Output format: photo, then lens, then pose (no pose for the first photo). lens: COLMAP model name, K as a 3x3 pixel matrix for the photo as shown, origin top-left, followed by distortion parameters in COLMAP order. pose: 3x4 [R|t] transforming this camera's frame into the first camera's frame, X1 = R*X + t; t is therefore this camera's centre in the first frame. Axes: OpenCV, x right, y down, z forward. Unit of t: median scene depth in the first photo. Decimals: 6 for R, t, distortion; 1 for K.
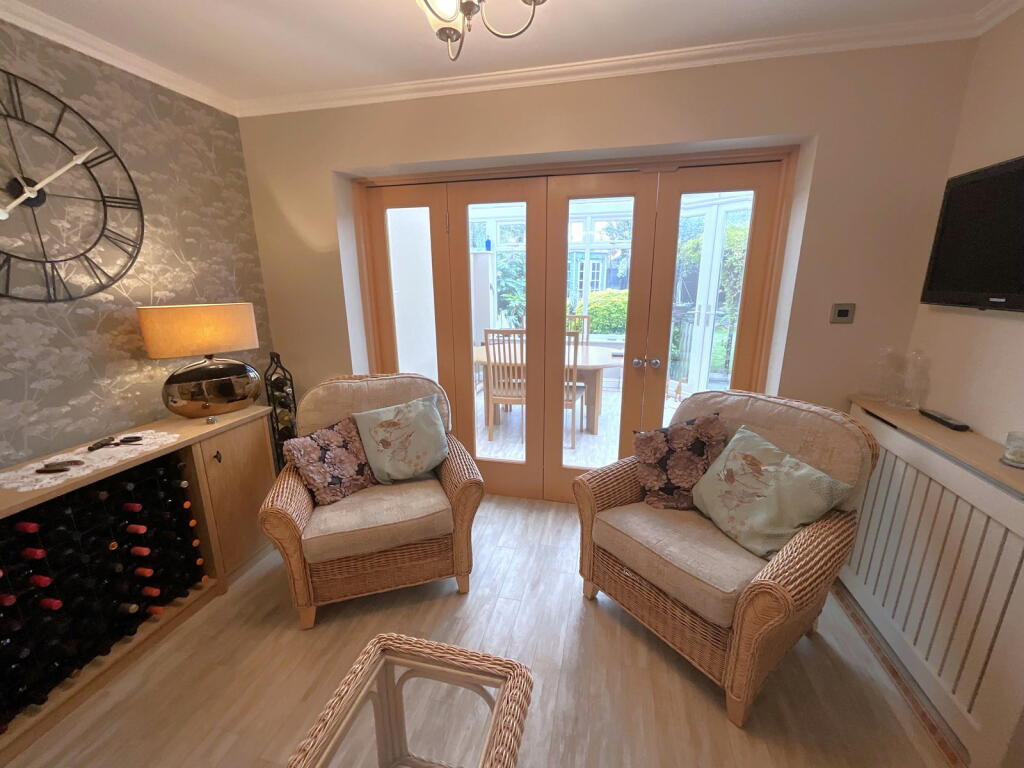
lens RADIAL K [[415.8, 0, 512.2], [0, 415.8, 384.6], [0, 0, 1]] dist [0.002130, -0.001065]
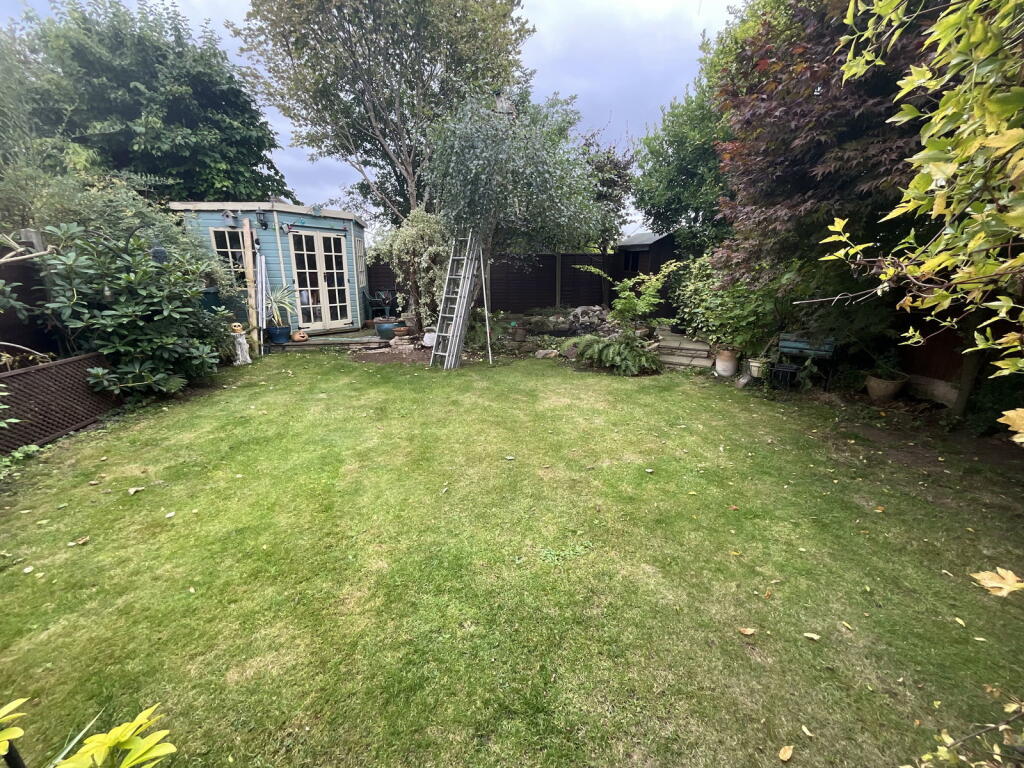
lens RADIAL K [[415.8, 0, 512.2], [0, 415.8, 385.1], [0, 0, 1]] dist [0.002130, -0.001065]
pose [[0.910804, -0.100359, 0.400455, 1.402988], [0.093824, 0.994940, 0.035949, -0.831924], [-0.402037, 0.004830, 0.915611, 3.395755]]
